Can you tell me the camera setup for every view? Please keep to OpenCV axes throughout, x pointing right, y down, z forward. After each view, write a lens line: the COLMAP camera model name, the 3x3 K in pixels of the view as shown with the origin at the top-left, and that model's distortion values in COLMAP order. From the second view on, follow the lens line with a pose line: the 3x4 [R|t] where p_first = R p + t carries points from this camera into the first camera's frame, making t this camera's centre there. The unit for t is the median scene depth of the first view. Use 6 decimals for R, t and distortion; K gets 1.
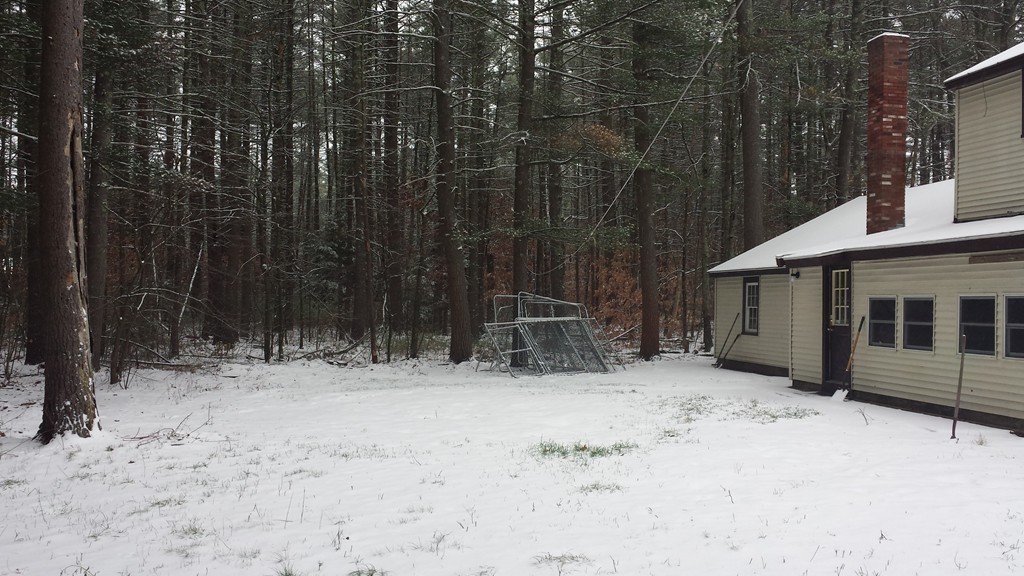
lens RADIAL K [[937.3, 0, 512.0], [0, 937.3, 288.0], [0, 0, 1]] dist [0.146780, -0.343173]
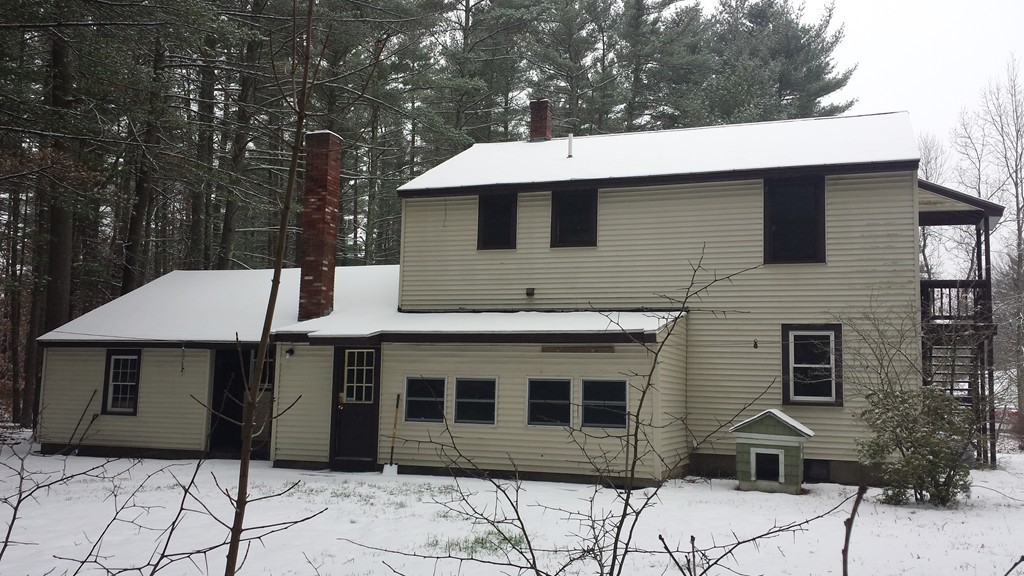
lens RADIAL K [[937.3, 0, 512.0], [0, 937.3, 288.0], [0, 0, 1]] dist [0.146780, -0.343173]
pose [[0.505258, 0.097937, 0.857393, -0.447030], [-0.030919, 0.994956, -0.095431, 0.006866], [-0.862414, 0.021708, 0.505737, 0.307788]]
